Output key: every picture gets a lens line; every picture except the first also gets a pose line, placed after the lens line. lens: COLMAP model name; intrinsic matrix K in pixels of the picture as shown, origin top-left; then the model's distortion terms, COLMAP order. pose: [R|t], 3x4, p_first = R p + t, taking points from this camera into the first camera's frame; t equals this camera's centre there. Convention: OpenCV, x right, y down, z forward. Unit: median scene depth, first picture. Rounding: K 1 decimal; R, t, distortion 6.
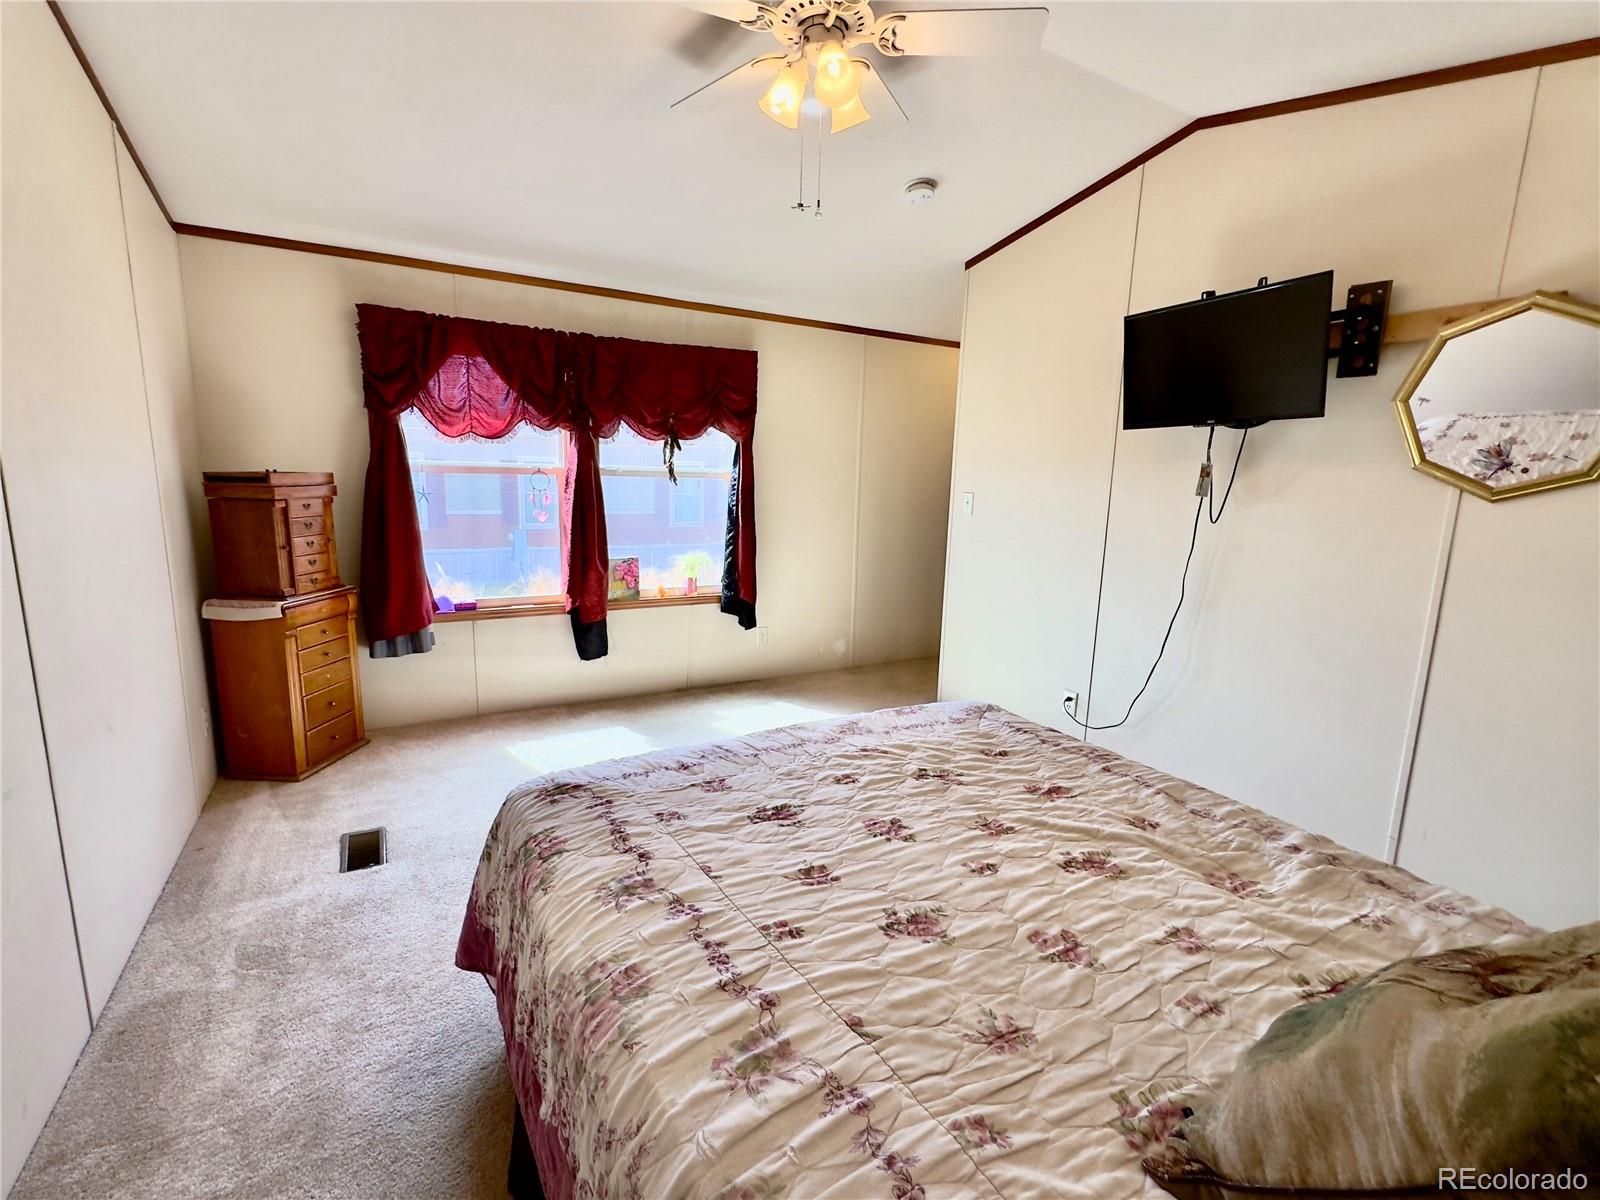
lens RADIAL K [[698.6, 0, 802.8], [0, 698.6, 600.6], [0, 0, 1]] dist [-0.002490, 0.000069]
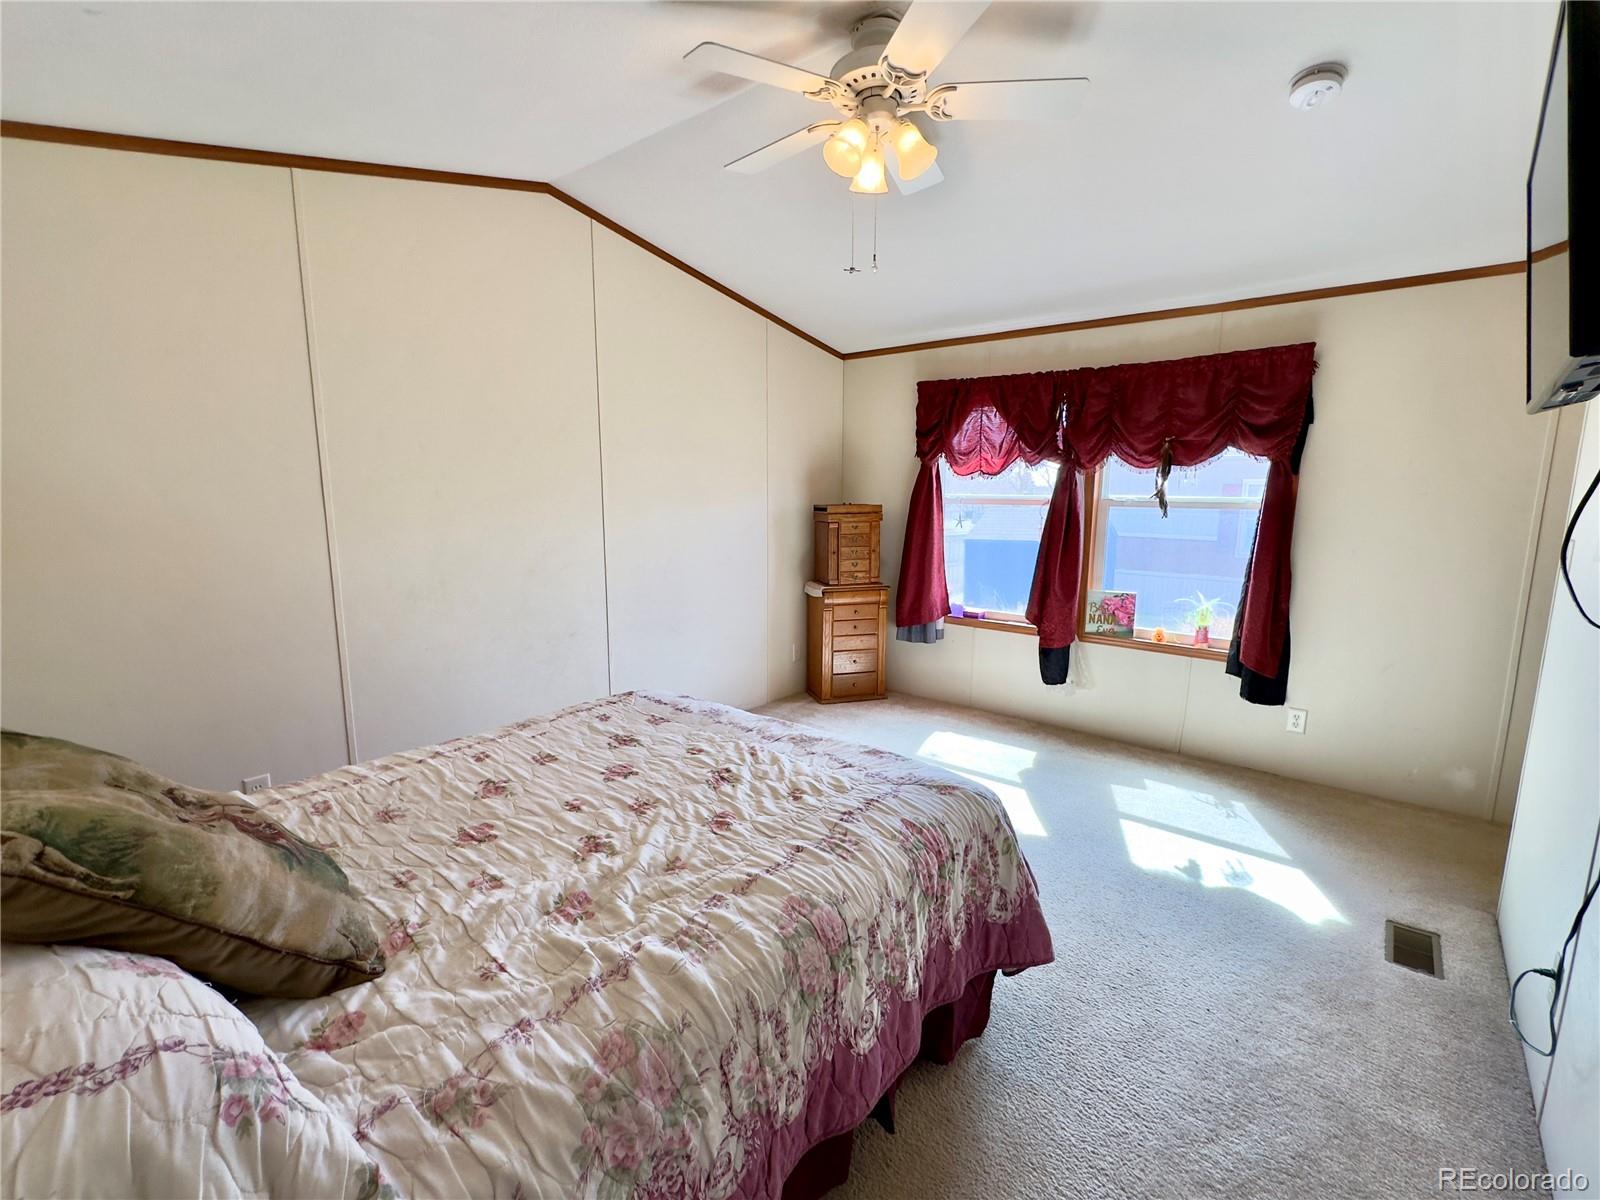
lens RADIAL K [[698.6, 0, 804.3], [0, 698.6, 600.1], [0, 0, 1]] dist [-0.002490, 0.000069]
pose [[0.366548, 0.124337, -0.922054, 0.690477], [-0.160252, 0.984656, 0.069073, -0.070773], [0.916494, 0.122443, 0.380849, 0.368542]]
